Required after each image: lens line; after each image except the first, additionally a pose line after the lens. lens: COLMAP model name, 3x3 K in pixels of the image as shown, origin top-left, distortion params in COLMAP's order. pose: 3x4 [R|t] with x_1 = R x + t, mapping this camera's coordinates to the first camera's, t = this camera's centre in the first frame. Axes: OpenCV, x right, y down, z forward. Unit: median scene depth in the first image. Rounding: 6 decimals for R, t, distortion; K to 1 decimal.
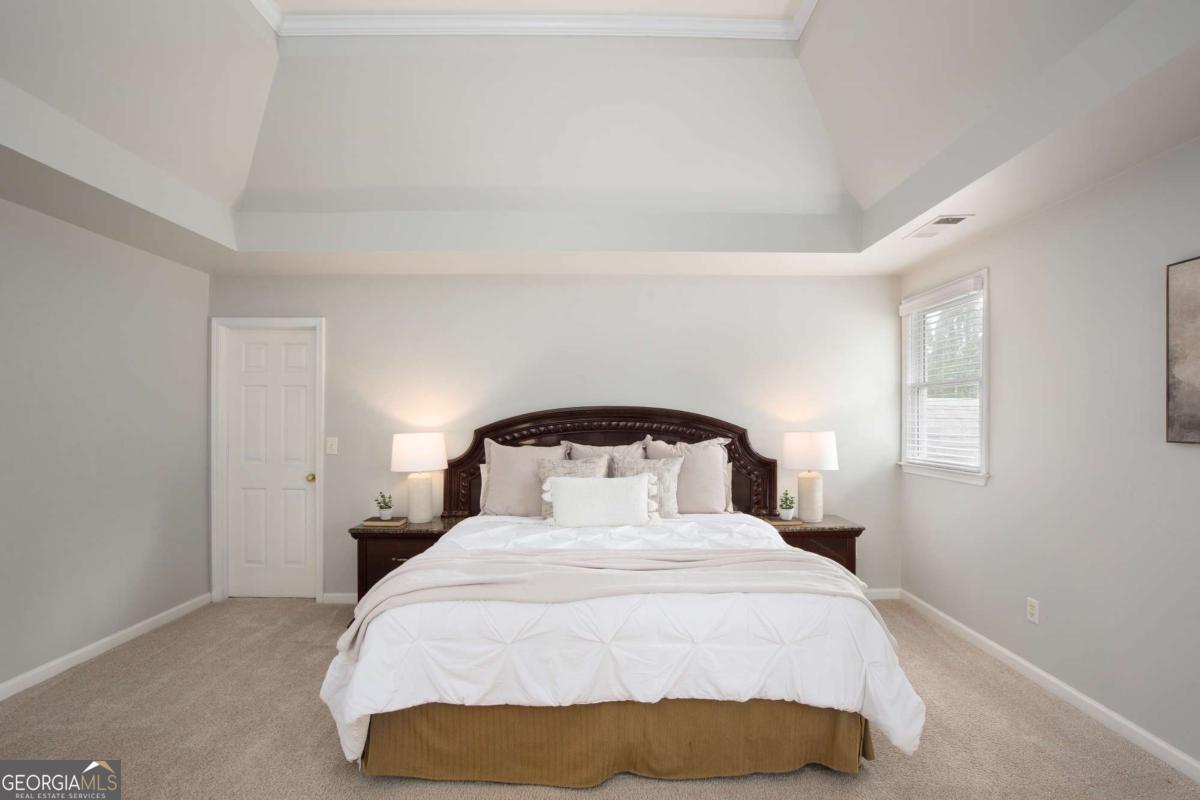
lens RADIAL K [[565.9, 0, 602.0], [0, 565.9, 419.9], [0, 0, 1]] dist [-0.031259, 0.000002]
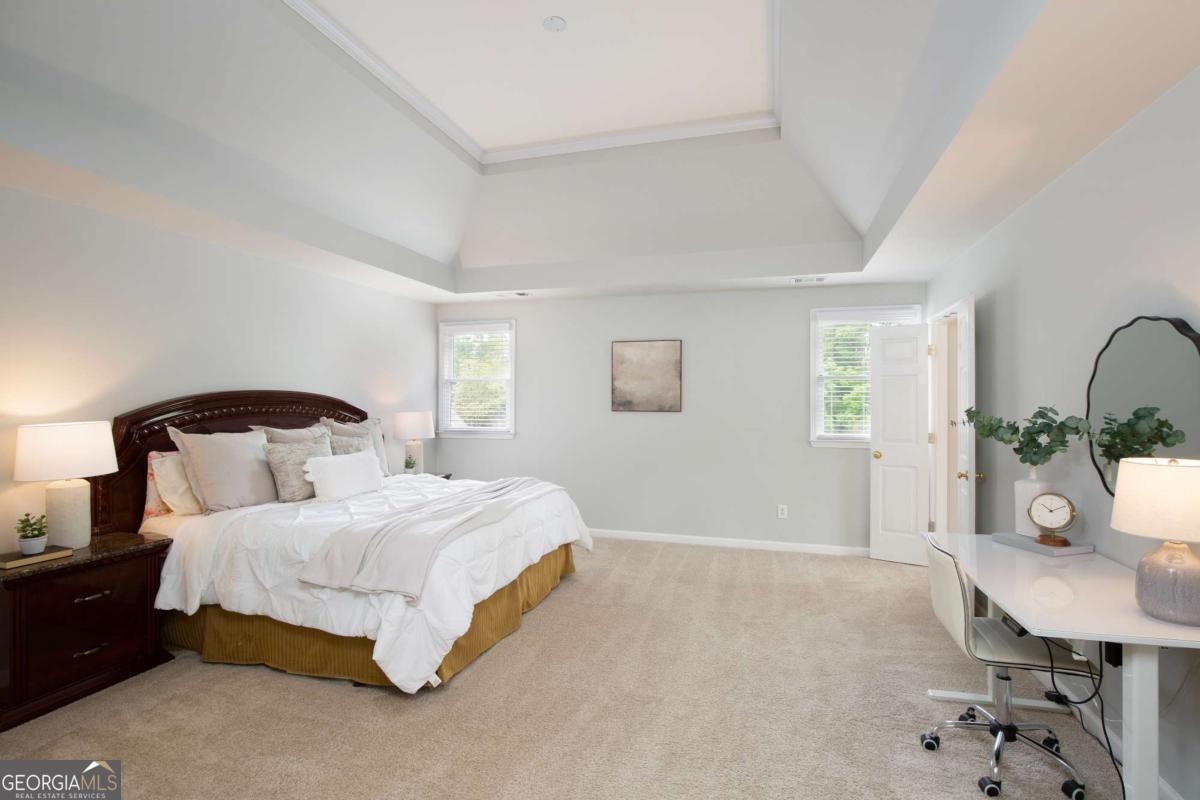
lens RADIAL K [[576.4, 0, 600.0], [0, 576.4, 400.0], [0, 0, 1]] dist [0.000517, 0.000065]
pose [[0.294076, 0.002043, 0.955780, -0.963375], [0.003368, 0.999989, -0.003173, -0.001903], [-0.955776, 0.004152, 0.294066, 0.167979]]
